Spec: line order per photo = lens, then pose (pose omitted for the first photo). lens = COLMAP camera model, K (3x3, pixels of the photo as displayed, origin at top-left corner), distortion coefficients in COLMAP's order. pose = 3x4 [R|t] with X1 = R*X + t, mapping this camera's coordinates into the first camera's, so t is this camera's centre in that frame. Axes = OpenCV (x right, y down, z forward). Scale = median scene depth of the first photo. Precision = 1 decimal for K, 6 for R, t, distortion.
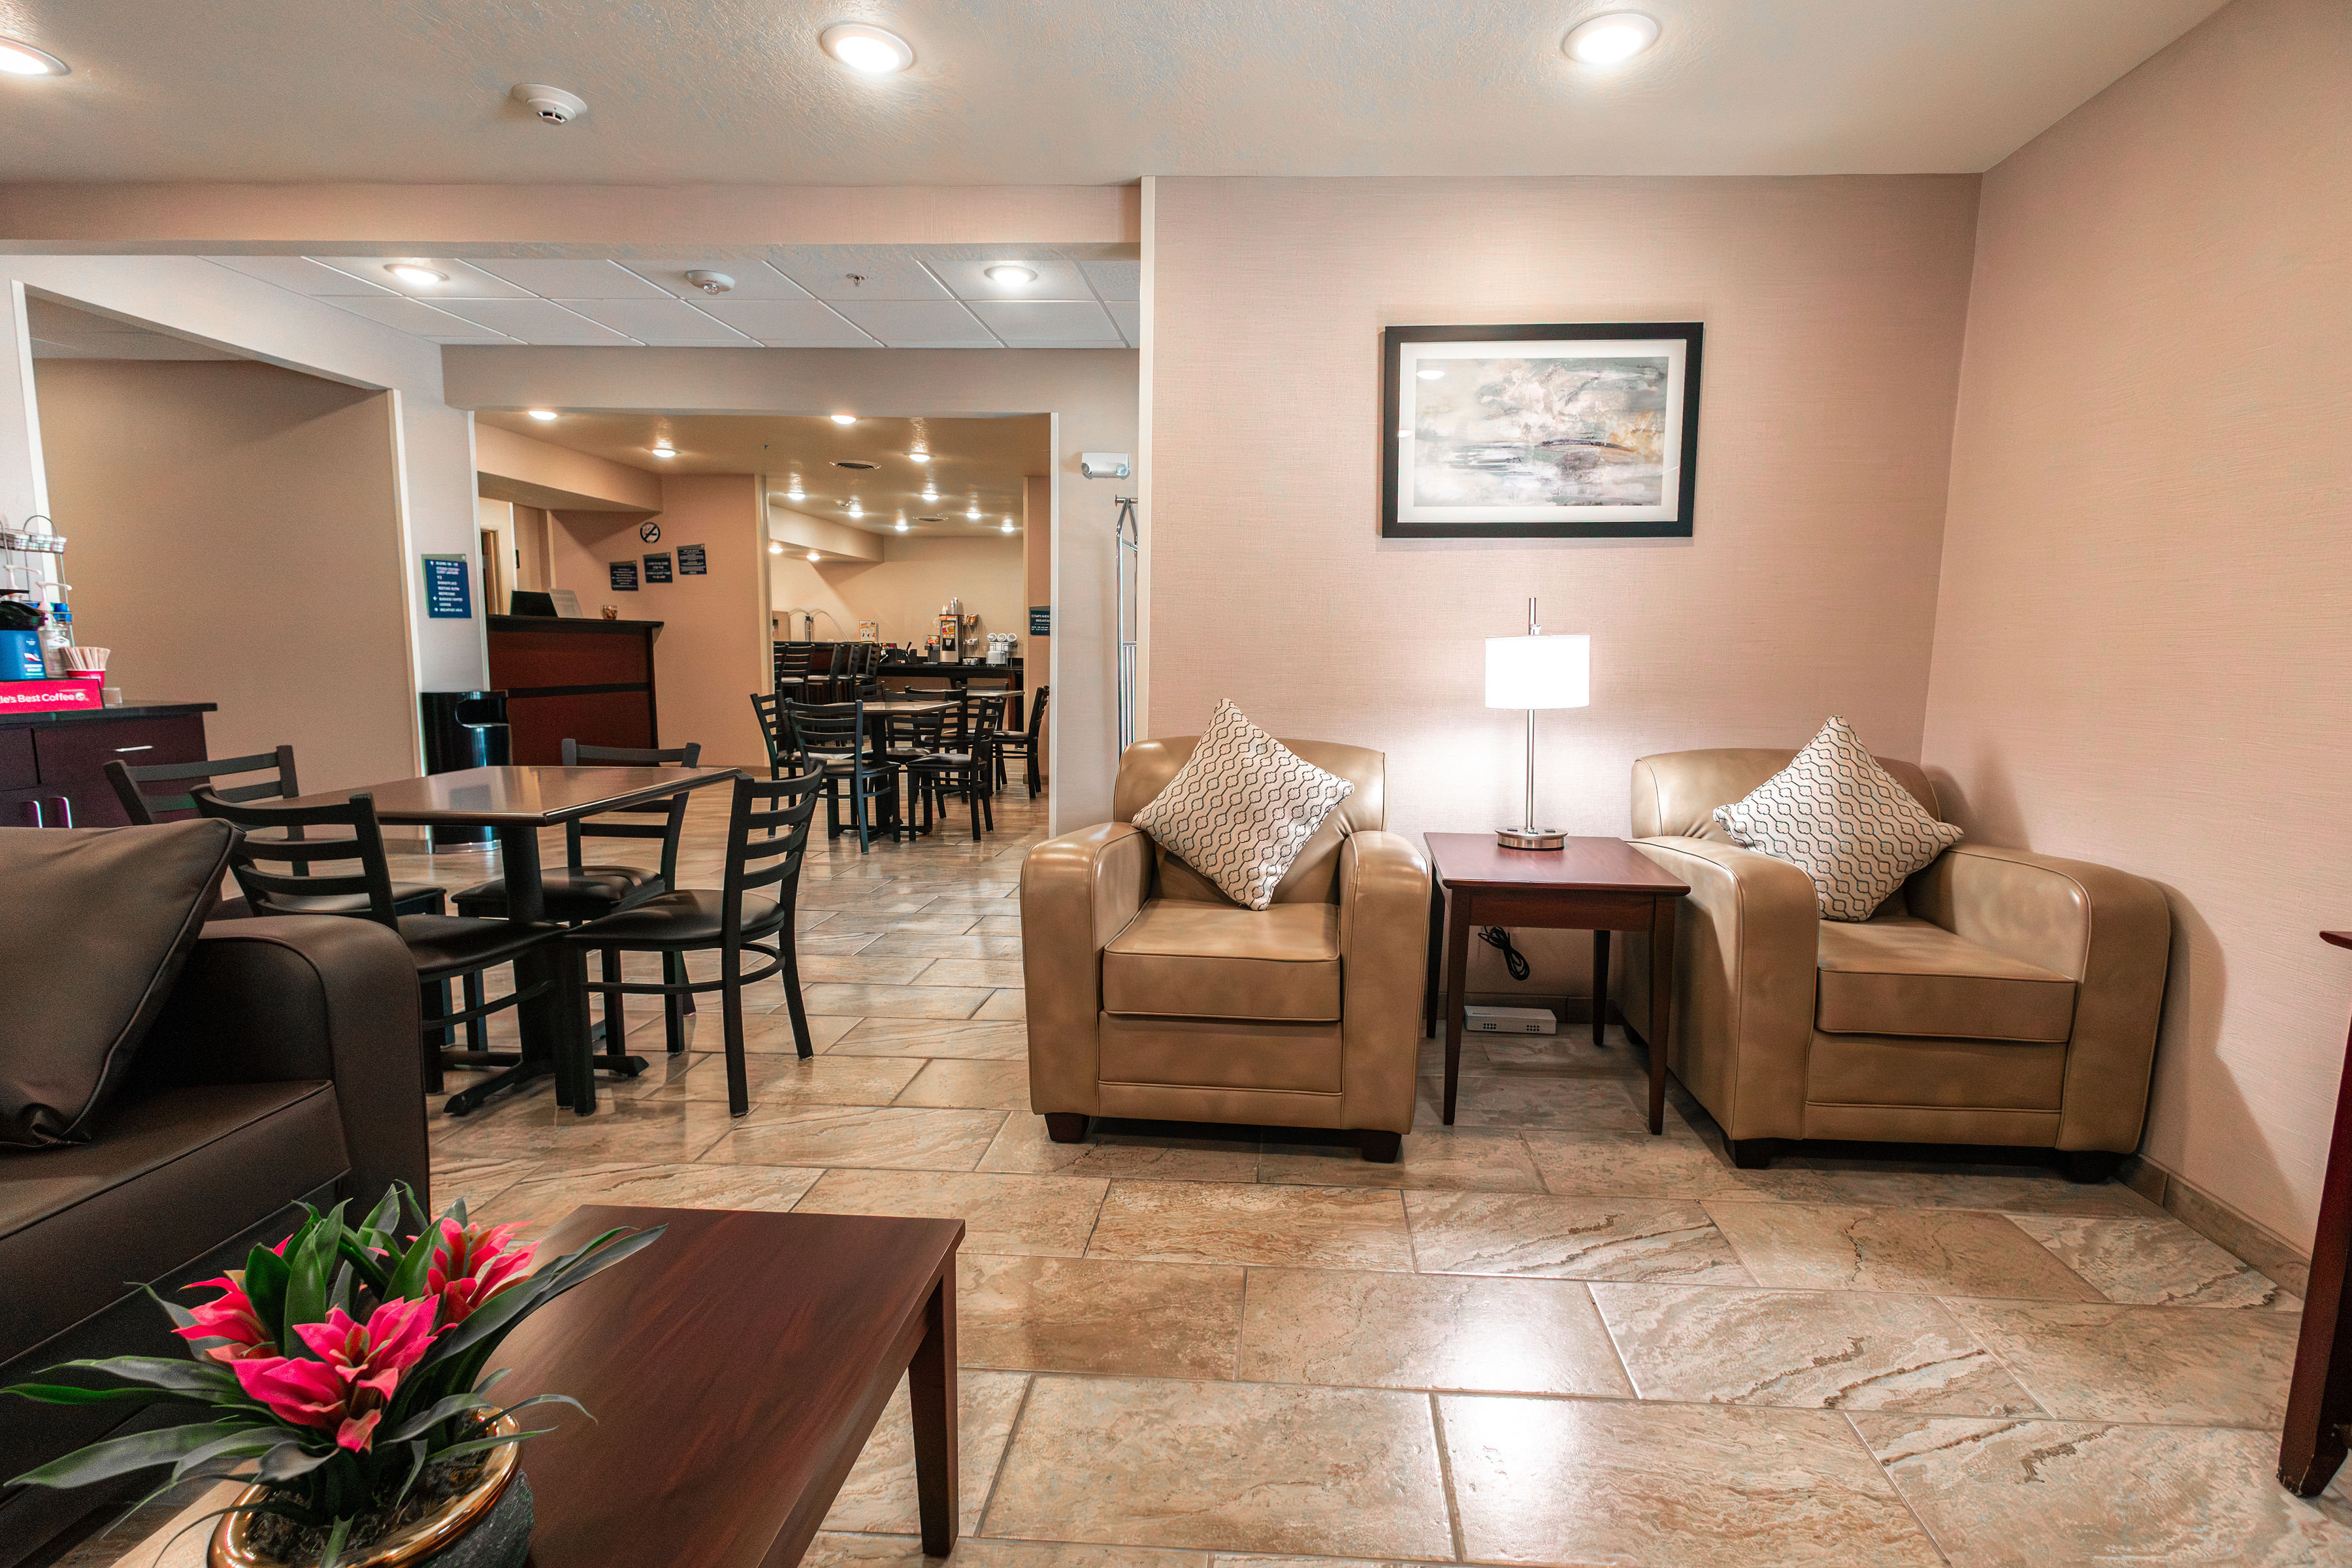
lens RADIAL K [[1076.5, 0, 1247.1], [0, 1076.5, 784.9], [0, 0, 1]] dist [0.016404, -0.006569]
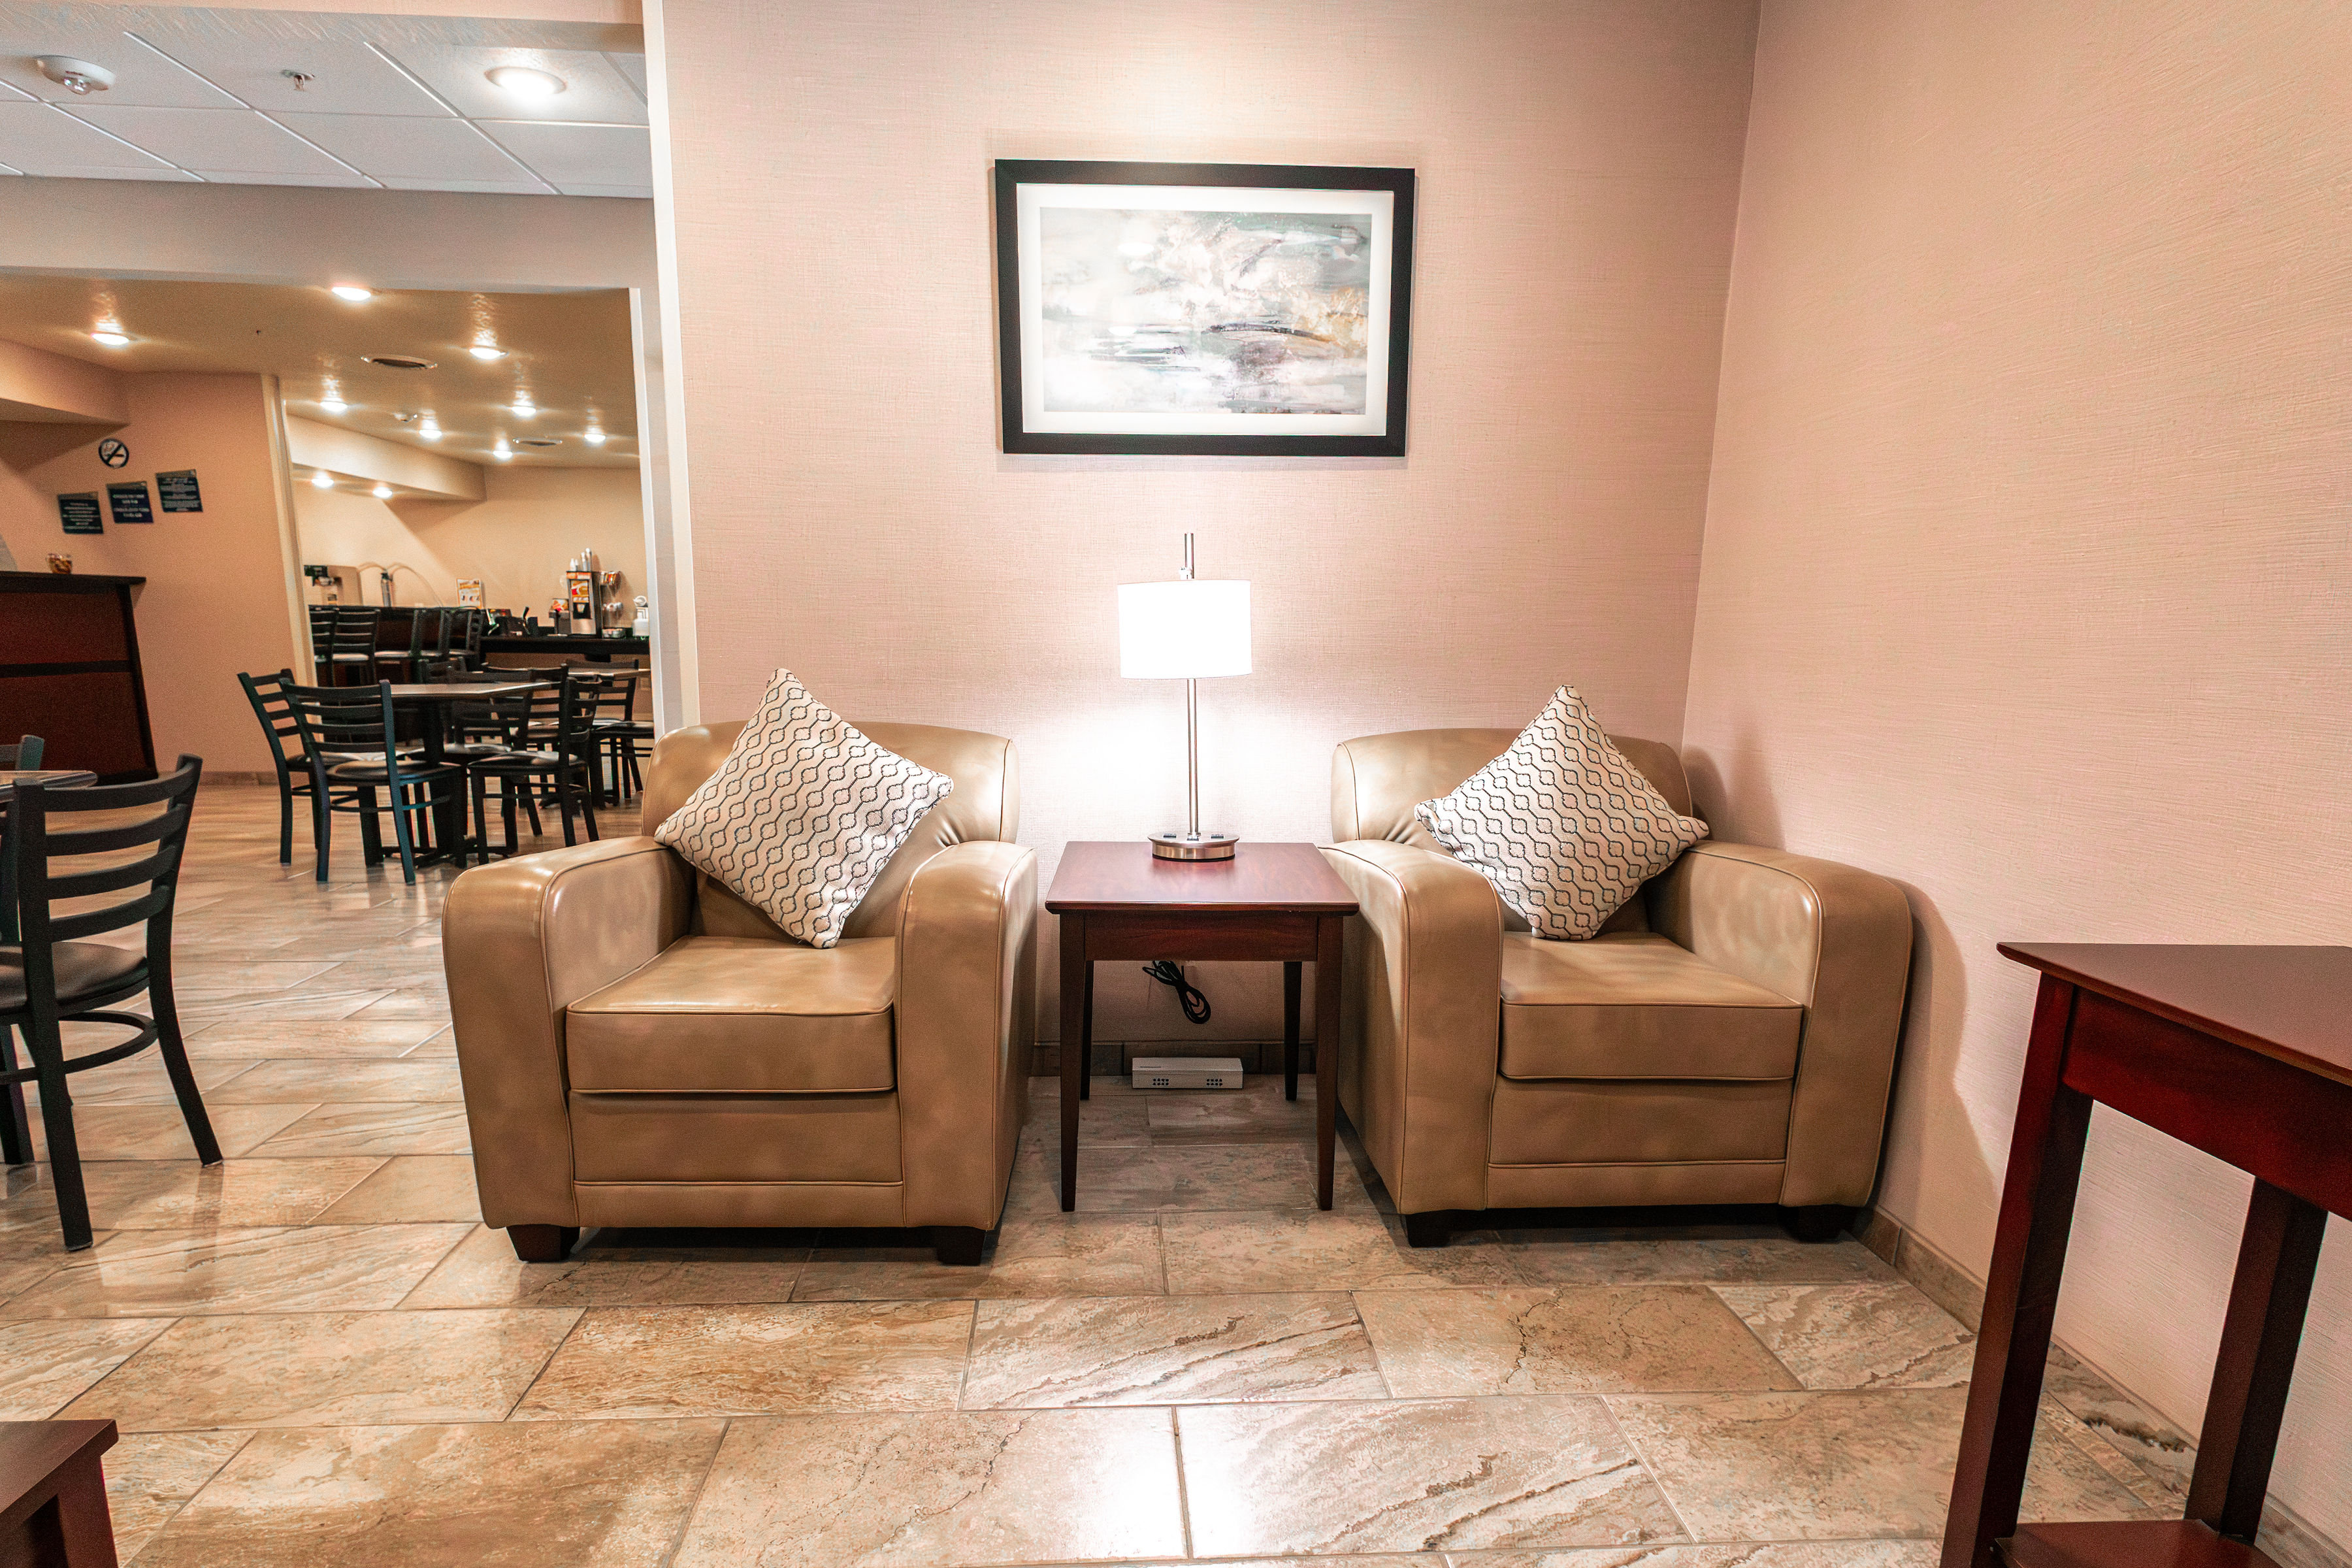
lens RADIAL K [[1296.3, 0, 1165.7], [0, 1296.3, 899.2], [0, 0, 1]] dist [0.013747, -0.001212]
pose [[0.994799, -0.024778, 0.098799, 0.151025], [0.016208, 0.996110, 0.086618, 0.005827], [-0.100561, -0.084566, 0.991330, 0.062827]]
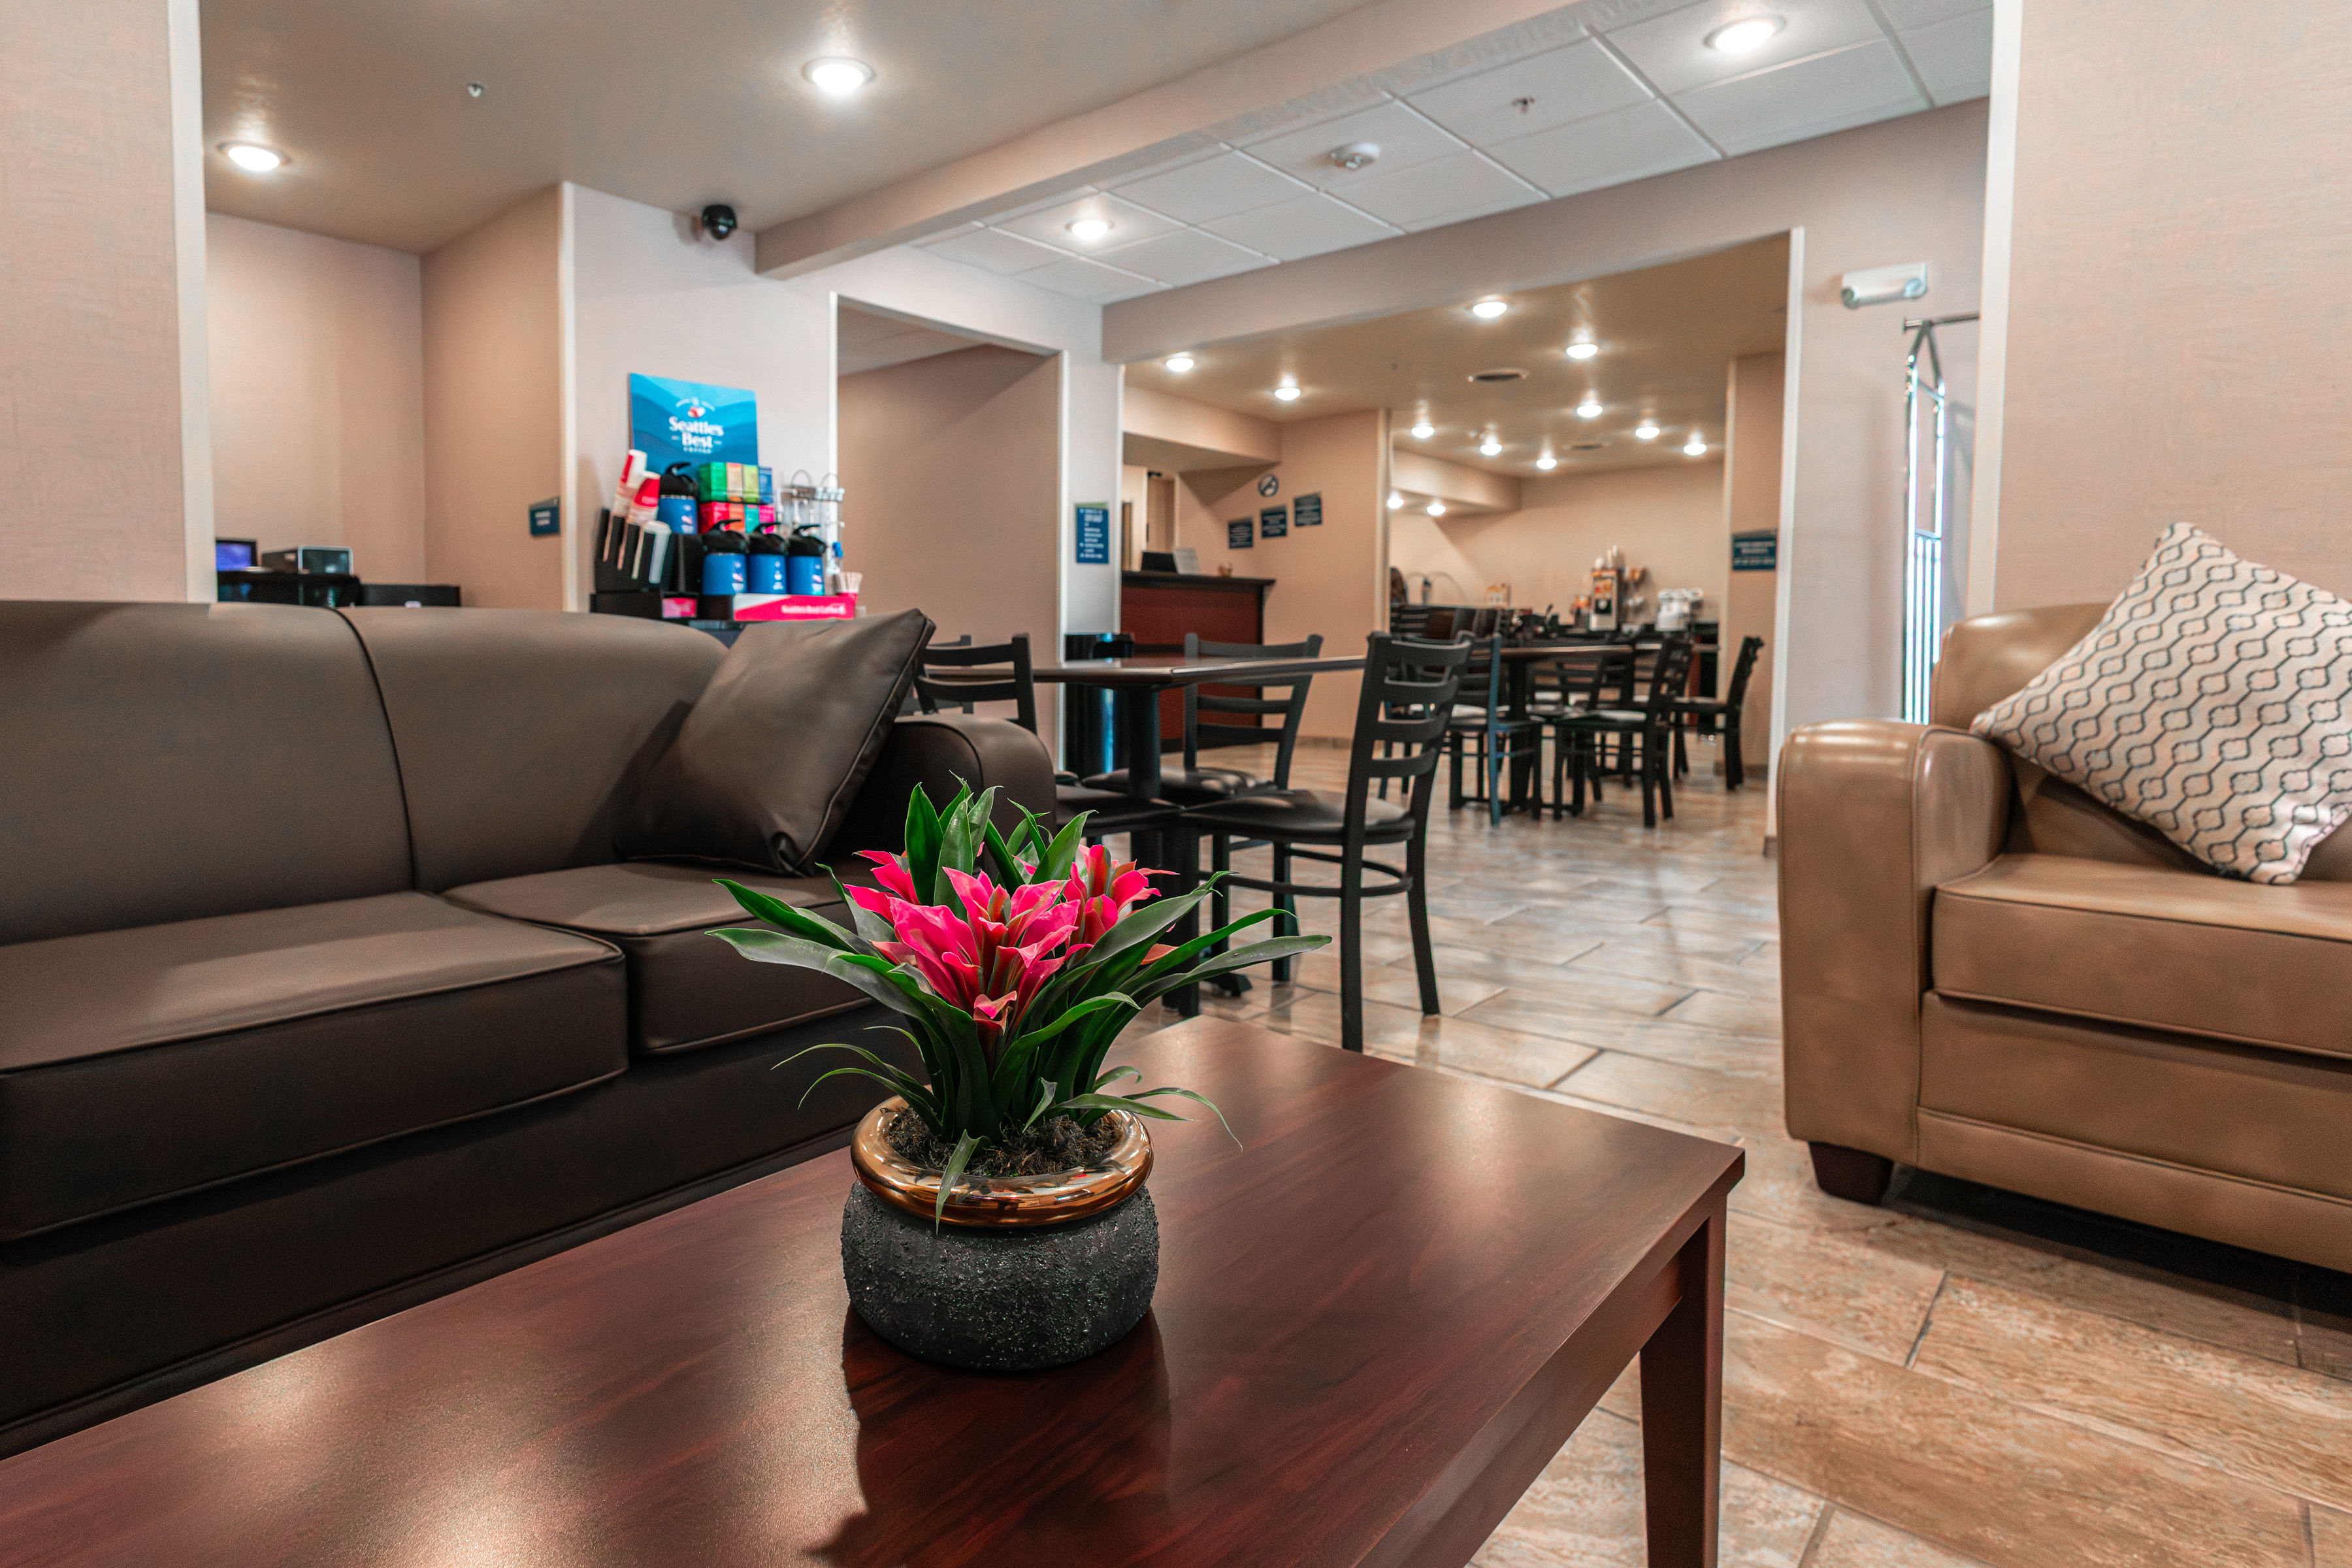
lens RADIAL K [[1257.0, 0, 947.3], [0, 1257.0, 699.8], [0, 0, 1]] dist [0.001610, -0.001945]
pose [[0.739917, 0.009866, -0.672626, -0.054830], [-0.071823, 0.995336, -0.064409, 0.104736], [0.668853, 0.095967, 0.737174, 0.067187]]
